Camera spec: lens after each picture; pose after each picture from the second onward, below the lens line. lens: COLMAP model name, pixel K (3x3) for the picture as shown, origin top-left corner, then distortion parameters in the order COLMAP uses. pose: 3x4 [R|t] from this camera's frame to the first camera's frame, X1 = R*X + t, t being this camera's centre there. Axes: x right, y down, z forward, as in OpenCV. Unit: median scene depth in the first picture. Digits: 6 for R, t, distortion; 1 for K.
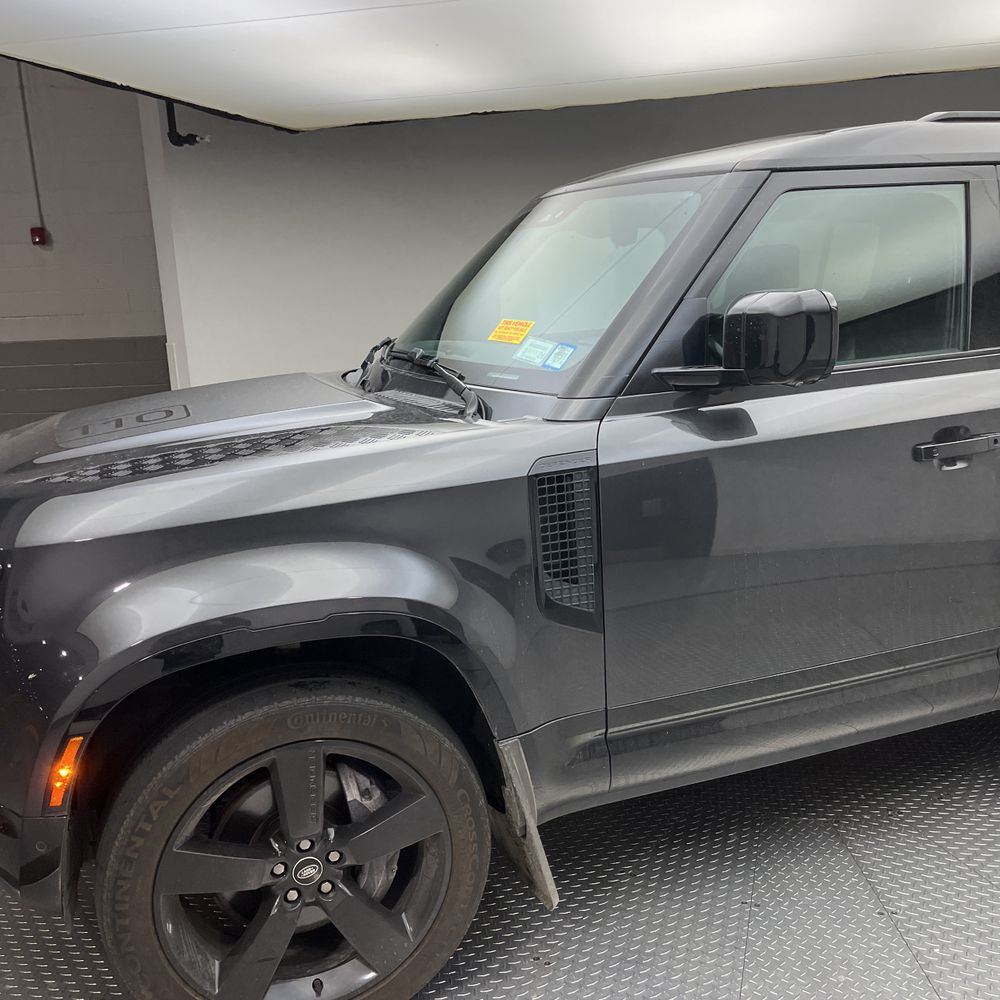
lens RADIAL K [[1013.7, 0, 499.3], [0, 1013.7, 522.0], [0, 0, 1]] dist [0.062974, -0.029107]
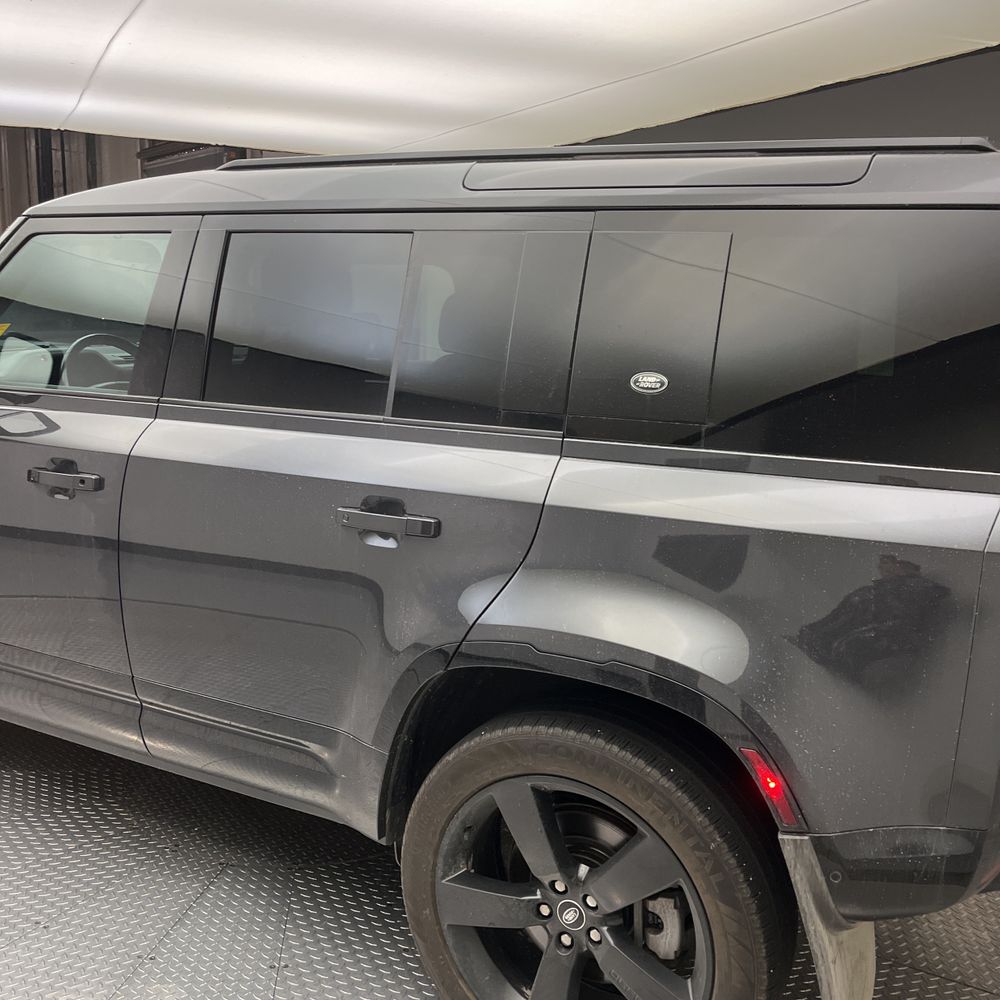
lens RADIAL K [[1027.2, 0, 500.0], [0, 1027.2, 500.0], [0, 0, 1]] dist [0.003341, -0.009544]
pose [[0.662332, 0.212631, -0.718404, 1.650744], [-0.238645, 0.968812, 0.066727, -0.251507], [0.710186, 0.127248, 0.692419, 0.650723]]
